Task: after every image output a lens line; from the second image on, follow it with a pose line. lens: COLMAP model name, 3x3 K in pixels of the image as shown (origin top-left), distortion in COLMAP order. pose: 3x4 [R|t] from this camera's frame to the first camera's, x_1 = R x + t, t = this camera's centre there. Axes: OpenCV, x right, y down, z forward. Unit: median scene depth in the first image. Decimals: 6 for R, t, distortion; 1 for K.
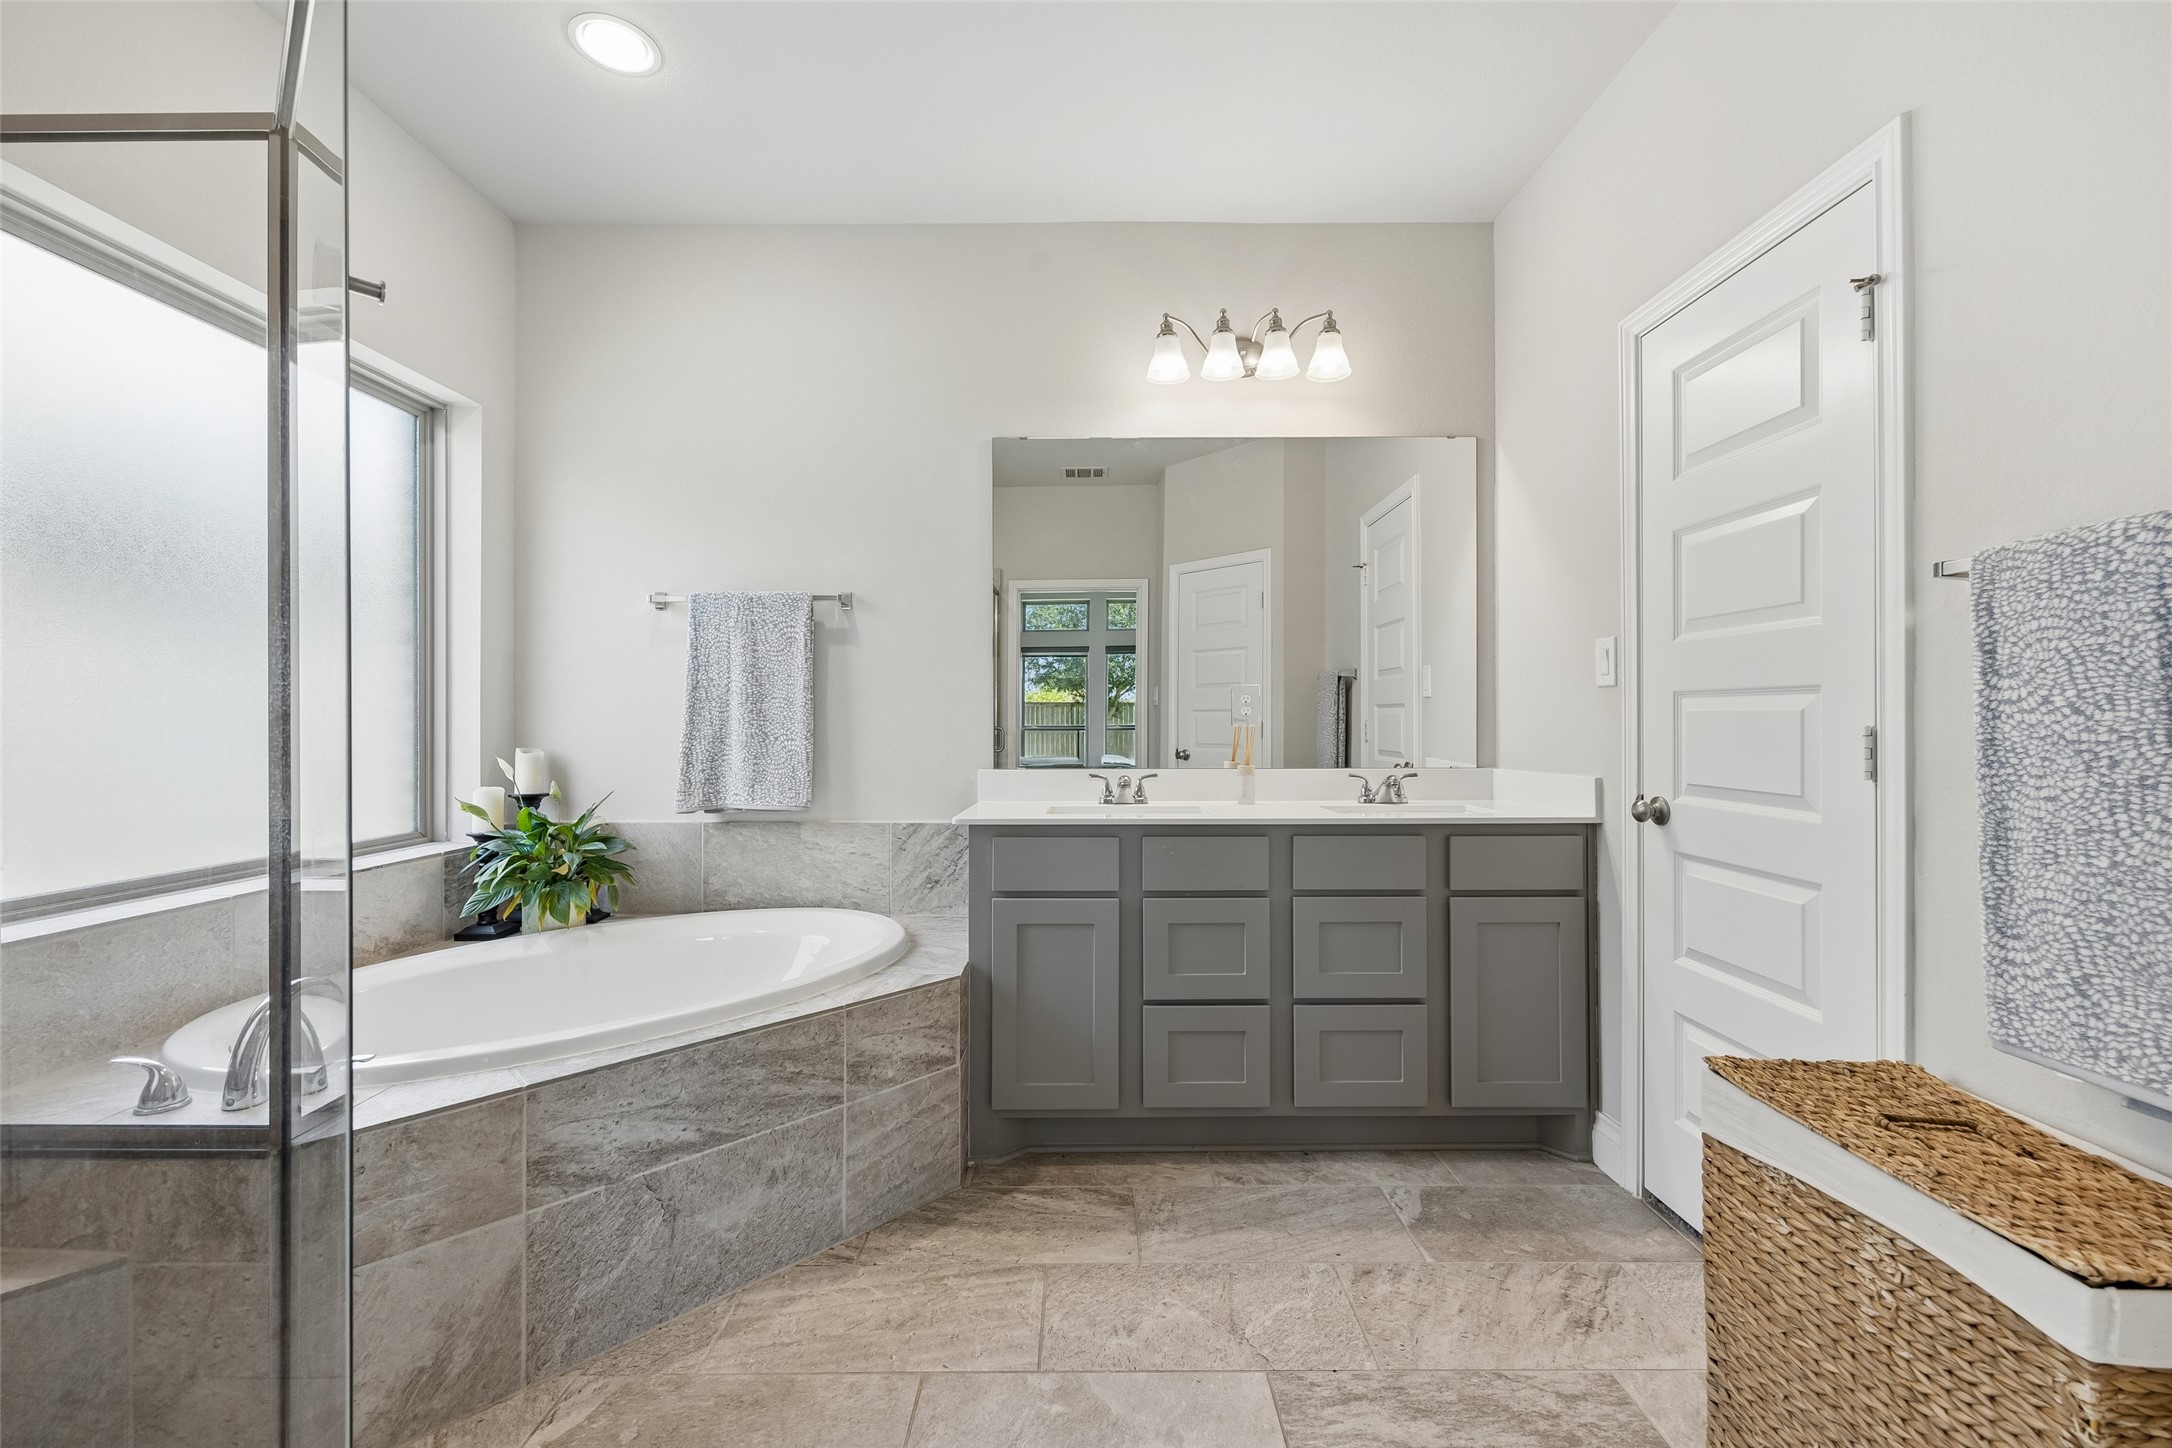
lens RADIAL K [[864.4, 0, 1086.7], [0, 864.4, 719.5], [0, 0, 1]] dist [0.011502, -0.000199]
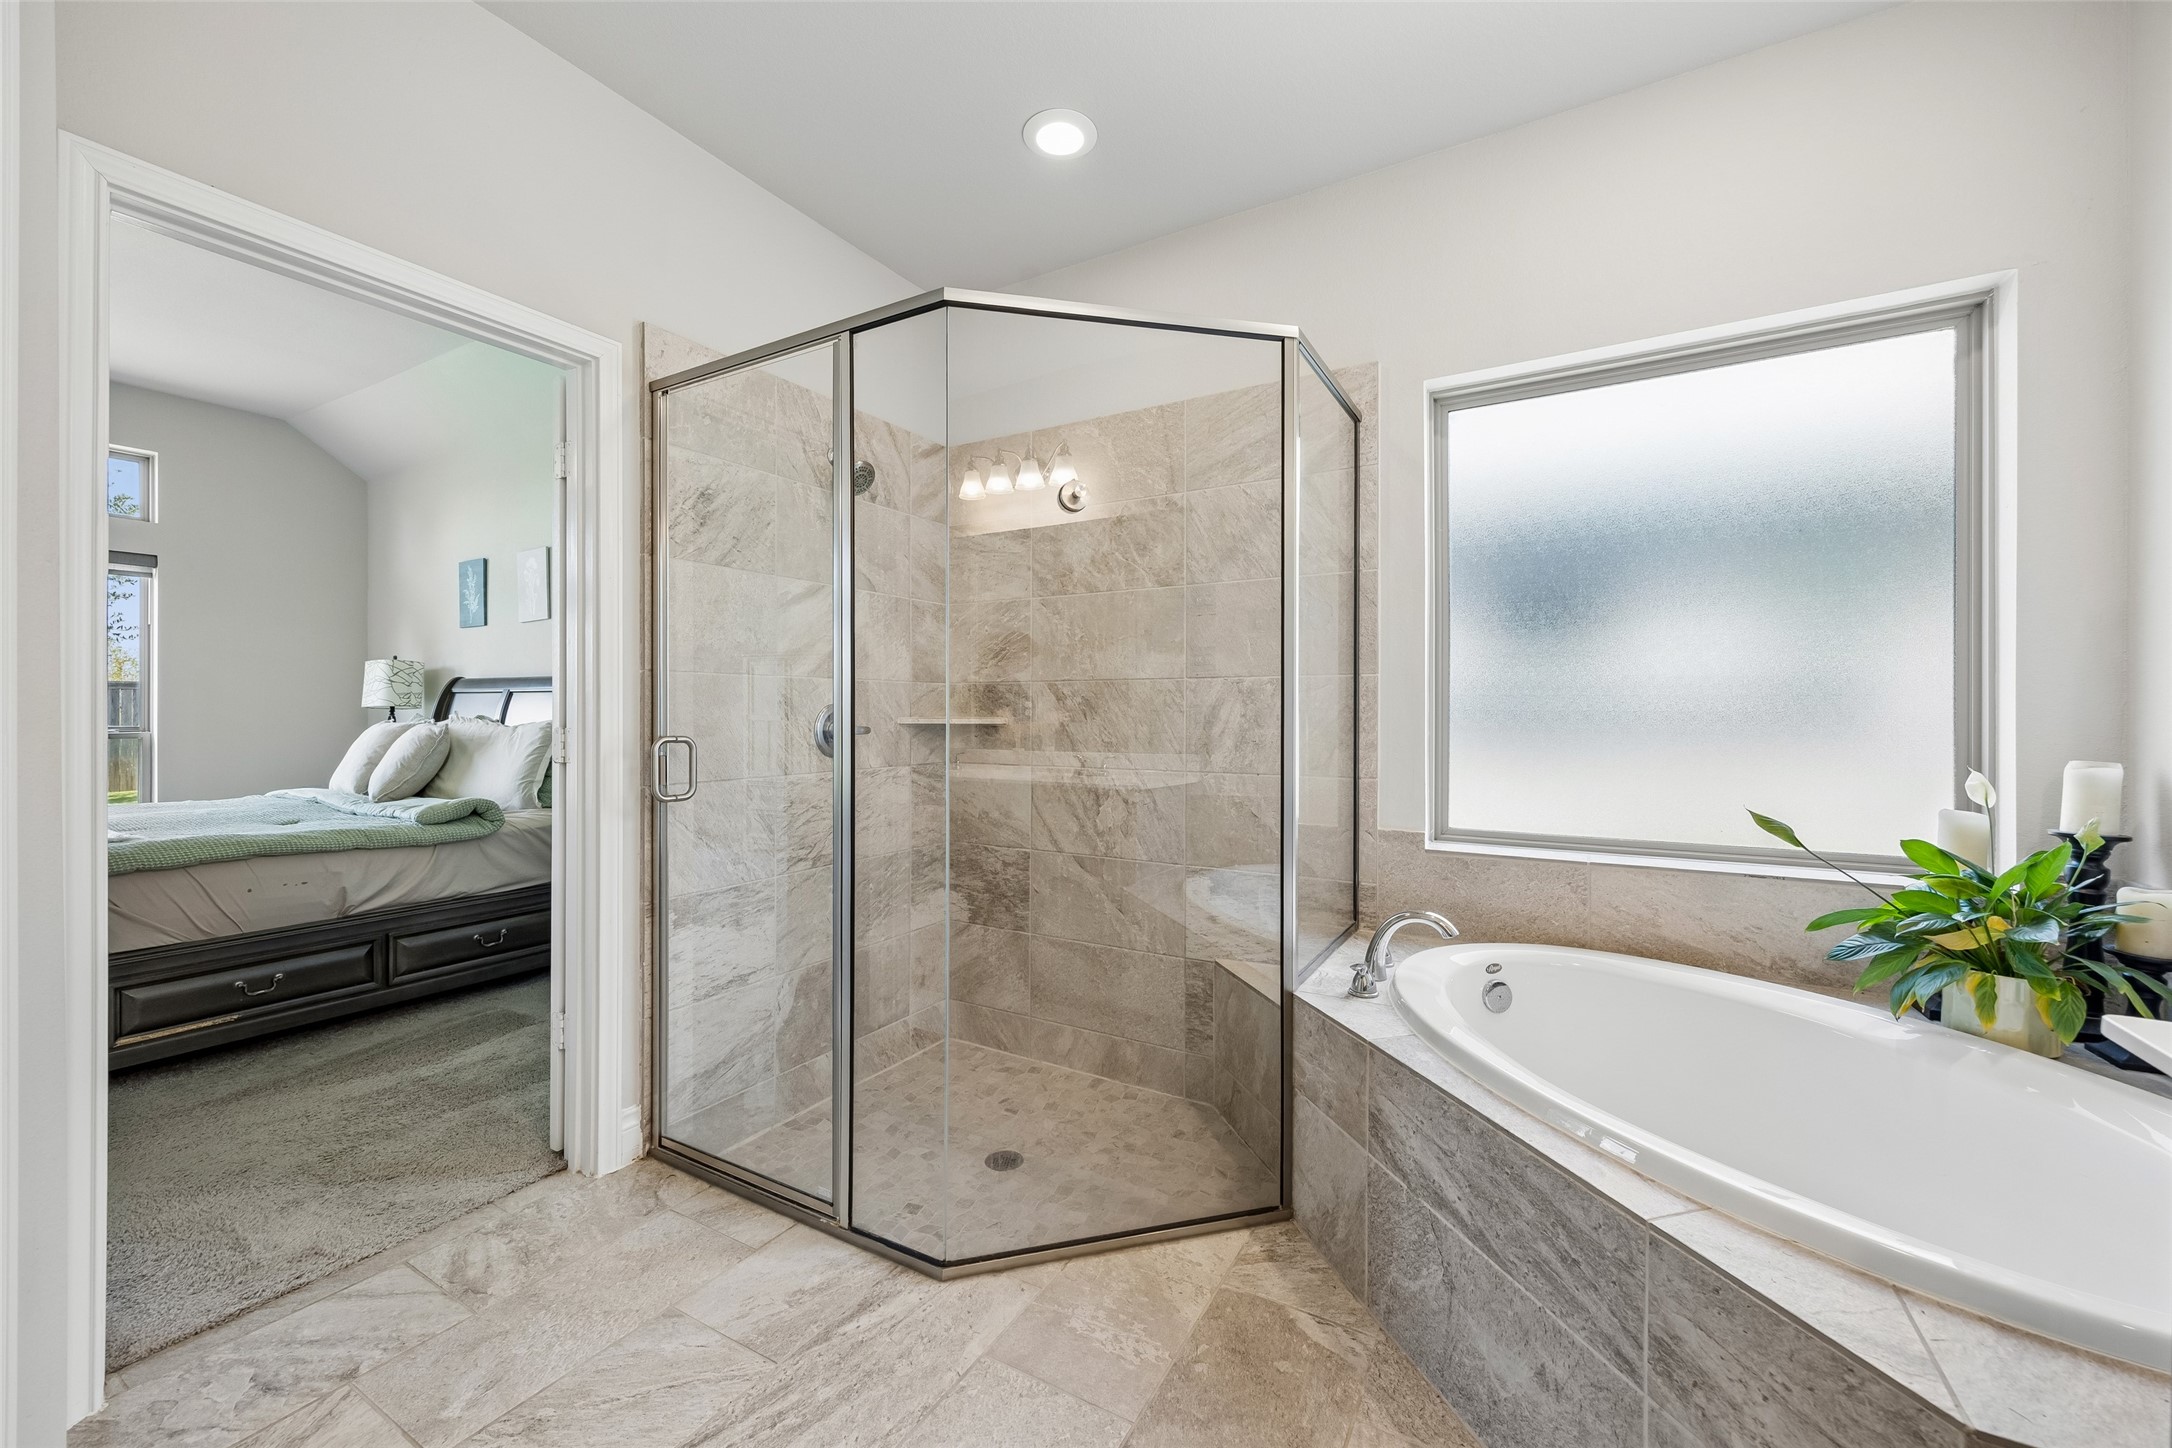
lens RADIAL K [[864.4, 0, 1086.1], [0, 864.4, 715.4], [0, 0, 1]] dist [0.011502, -0.000199]
pose [[-0.496156, 0.001095, -0.868233, 0.419397], [-0.003000, 0.999991, 0.002975, -0.003524], [0.868228, 0.004080, -0.496148, 1.007895]]
